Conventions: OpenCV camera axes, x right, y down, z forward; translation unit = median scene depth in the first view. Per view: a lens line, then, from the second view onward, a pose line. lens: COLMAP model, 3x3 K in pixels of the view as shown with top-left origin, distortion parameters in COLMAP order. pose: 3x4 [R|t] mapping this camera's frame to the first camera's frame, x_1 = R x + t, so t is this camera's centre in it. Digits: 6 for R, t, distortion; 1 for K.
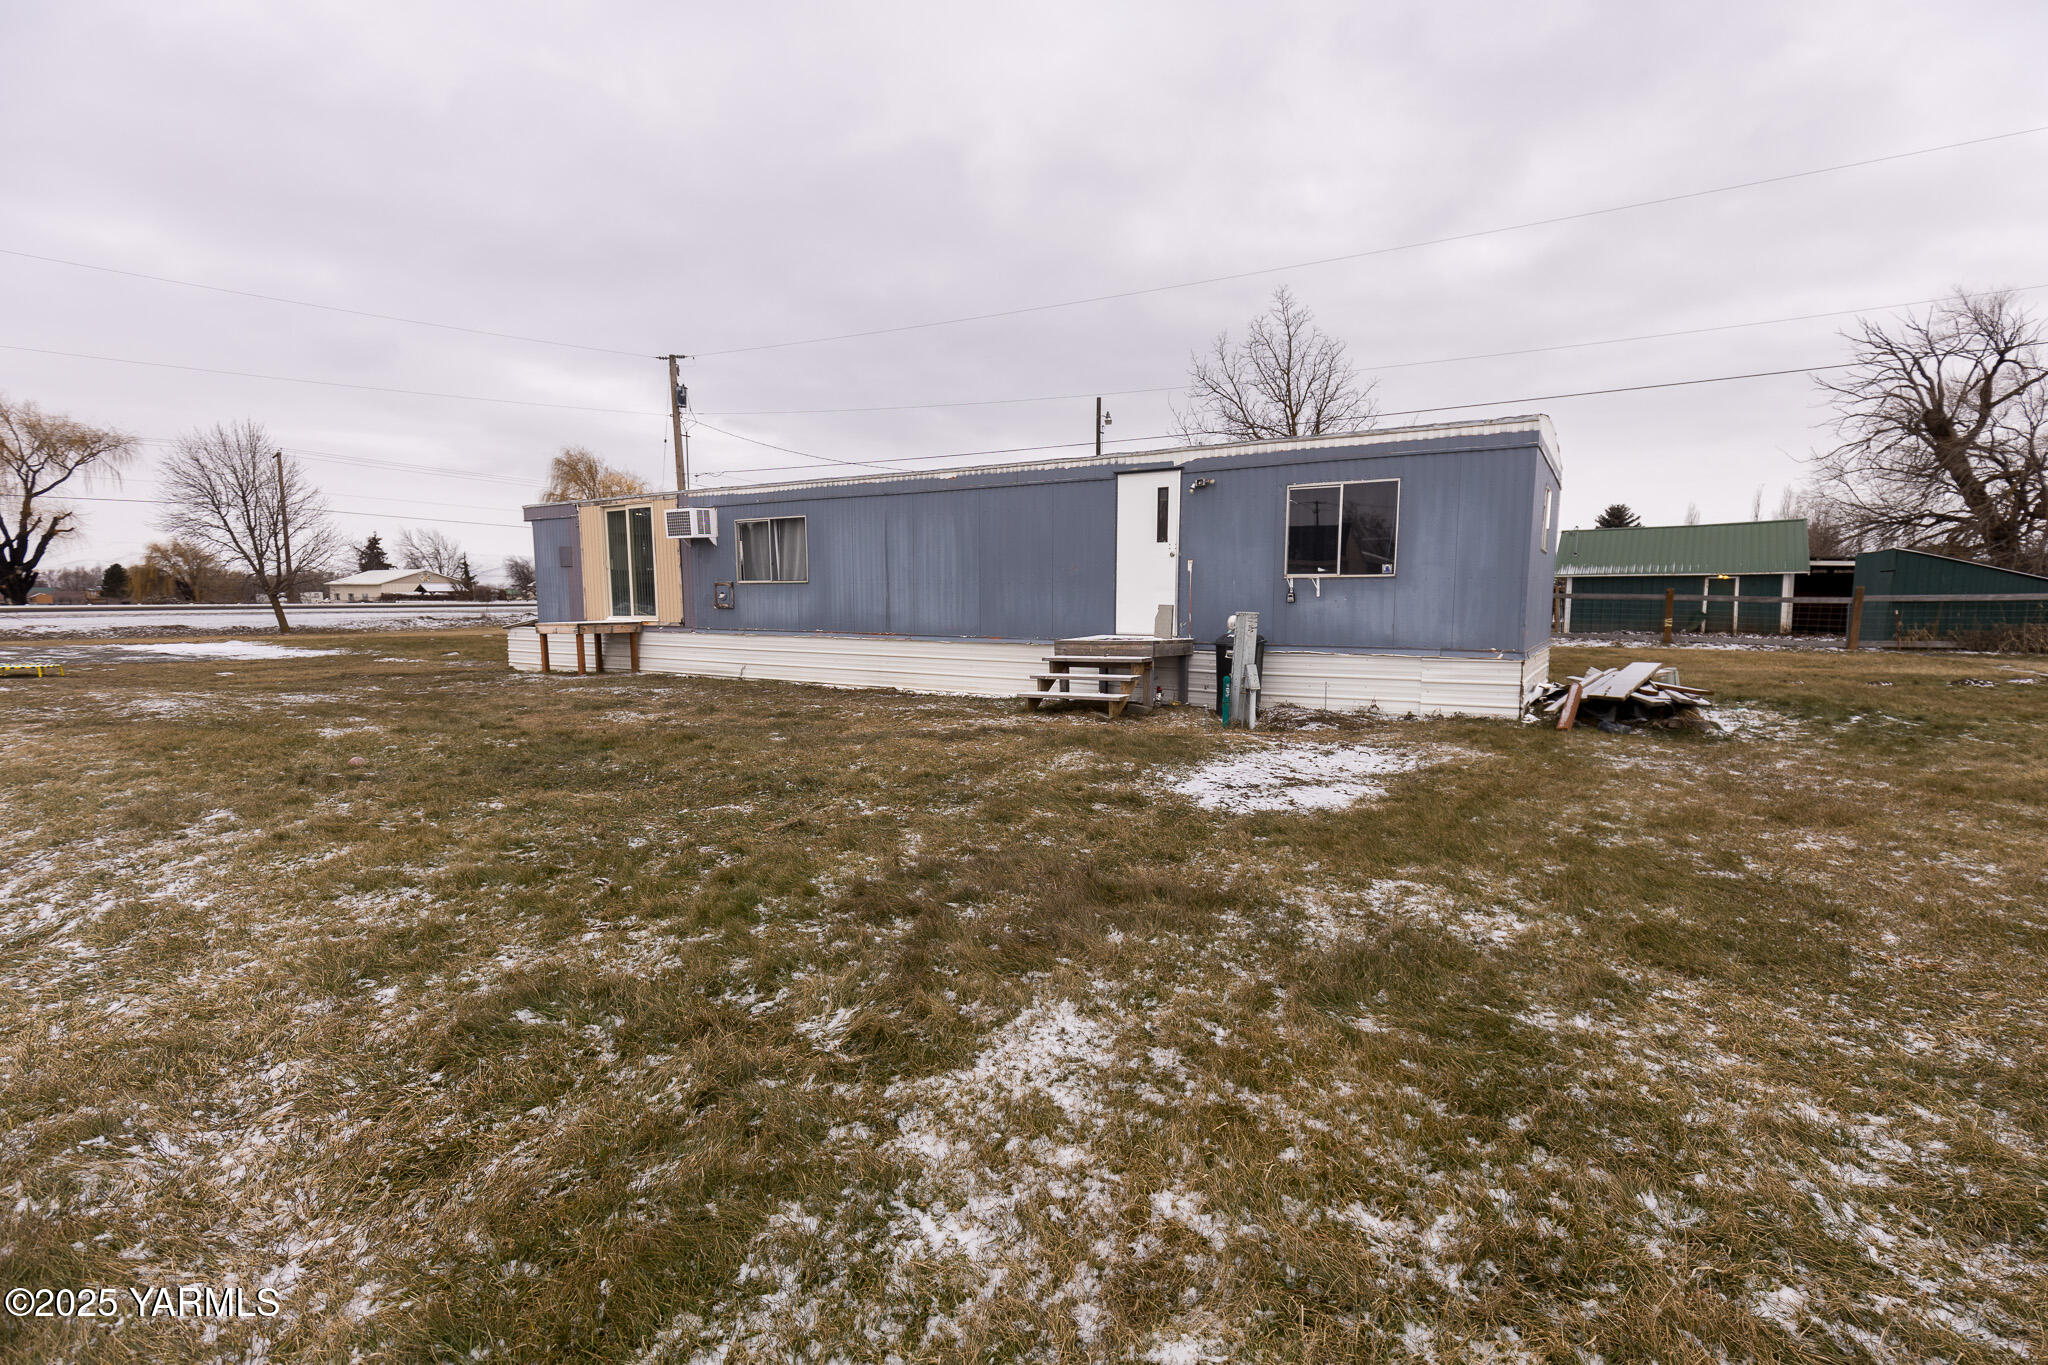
lens RADIAL K [[968.1, 0, 1022.6], [0, 968.1, 694.7], [0, 0, 1]] dist [0.011342, -0.001121]
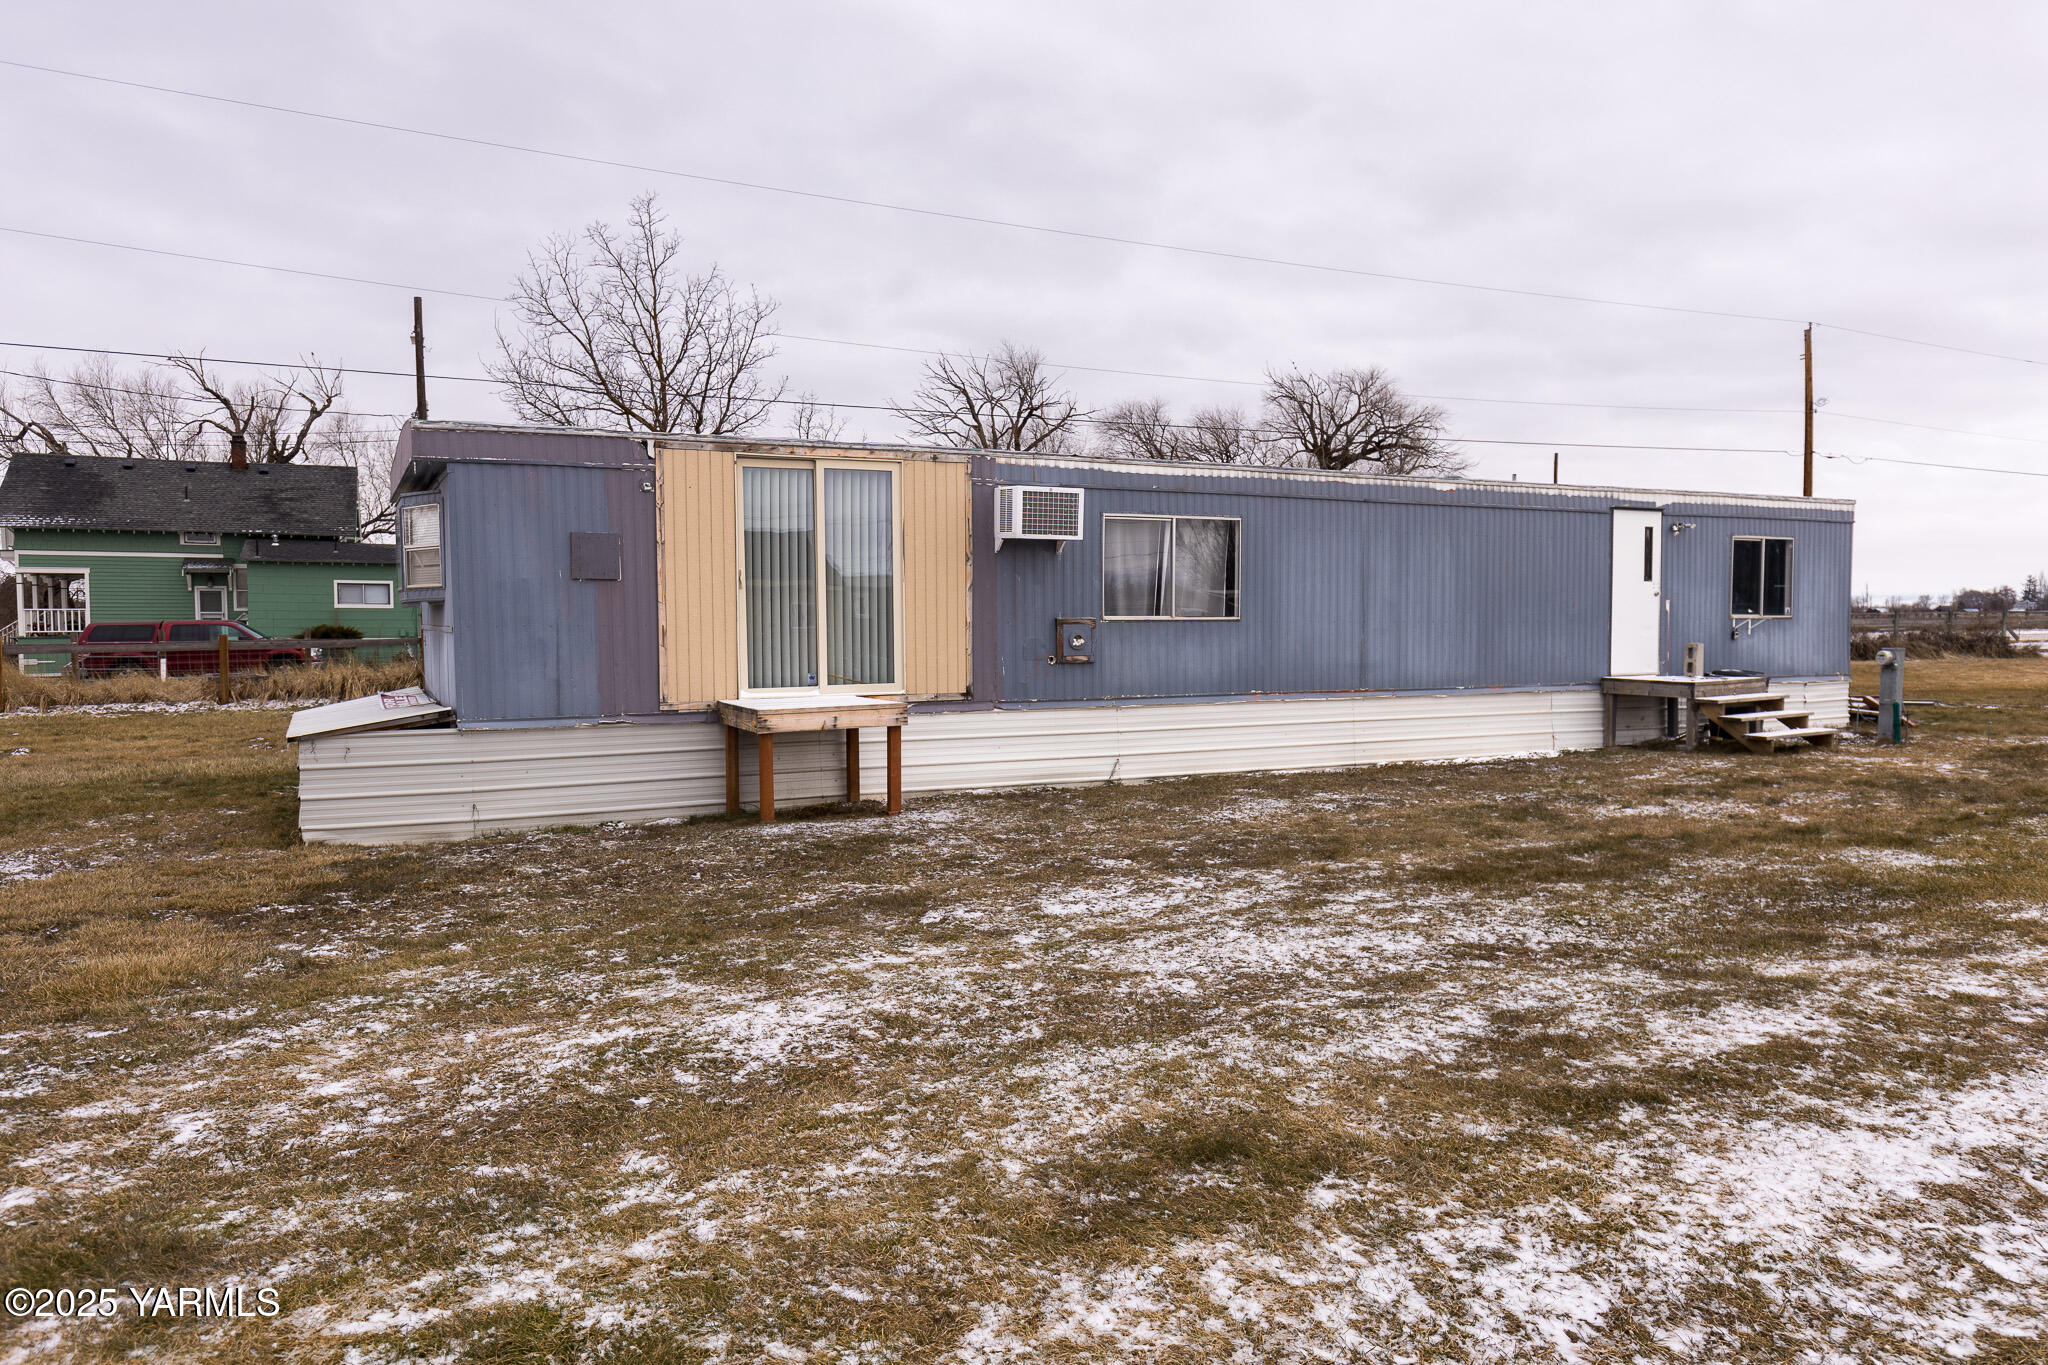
lens RADIAL K [[1388.7, 0, 1023.2], [0, 1388.7, 679.3], [0, 0, 1]] dist [-0.009436, -0.001917]
pose [[0.519178, -0.038453, 0.853801, -1.209608], [0.091059, 0.995790, -0.010523, -0.086619], [-0.849801, 0.083210, 0.520494, 0.699932]]
